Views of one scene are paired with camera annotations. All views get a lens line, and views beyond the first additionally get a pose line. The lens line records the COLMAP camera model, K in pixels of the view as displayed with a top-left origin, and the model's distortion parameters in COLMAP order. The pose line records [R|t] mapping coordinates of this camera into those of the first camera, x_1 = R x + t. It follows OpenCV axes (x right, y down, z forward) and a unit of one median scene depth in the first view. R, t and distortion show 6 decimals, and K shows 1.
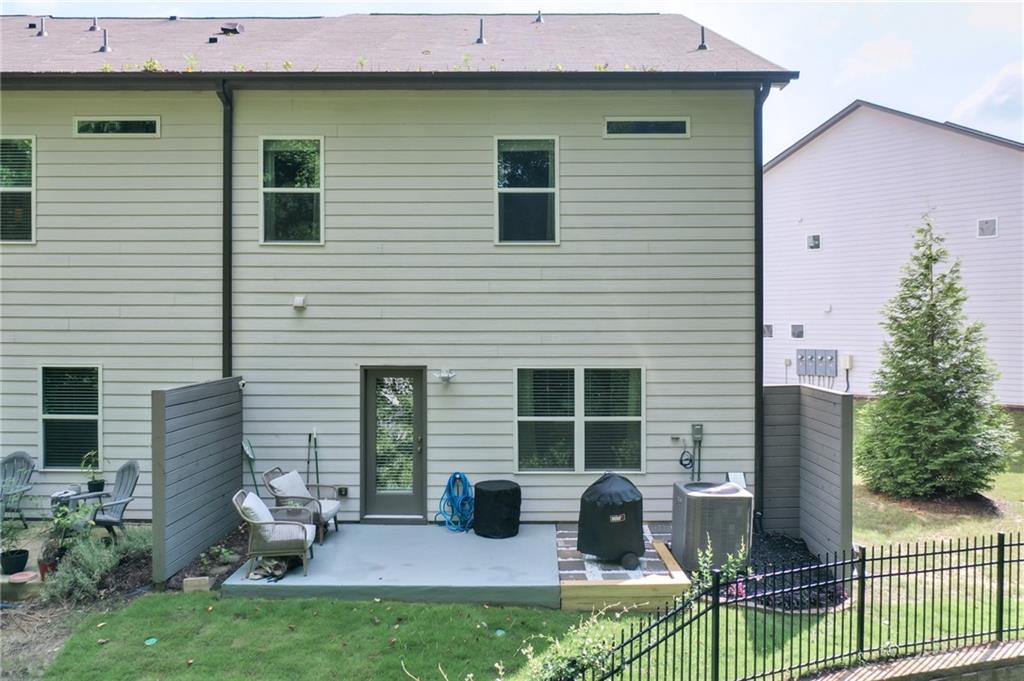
lens RADIAL K [[818.2, 0, 513.9], [0, 818.2, 334.0], [0, 0, 1]] dist [-0.006944, 0.007420]
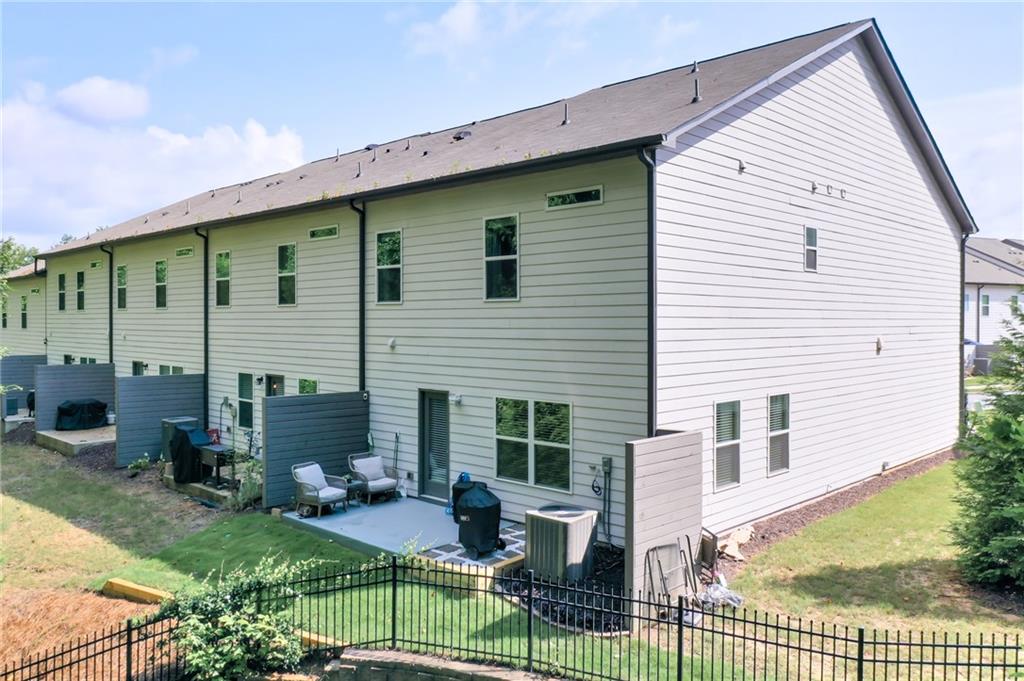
lens RADIAL K [[818.2, 0, 513.9], [0, 818.2, 343.2], [0, 0, 1]] dist [-0.006944, 0.007420]
pose [[0.710668, 0.017593, -0.703308, 0.924713], [-0.008195, 0.999826, 0.016729, -0.064482], [0.703480, -0.006125, 0.710689, 0.109130]]
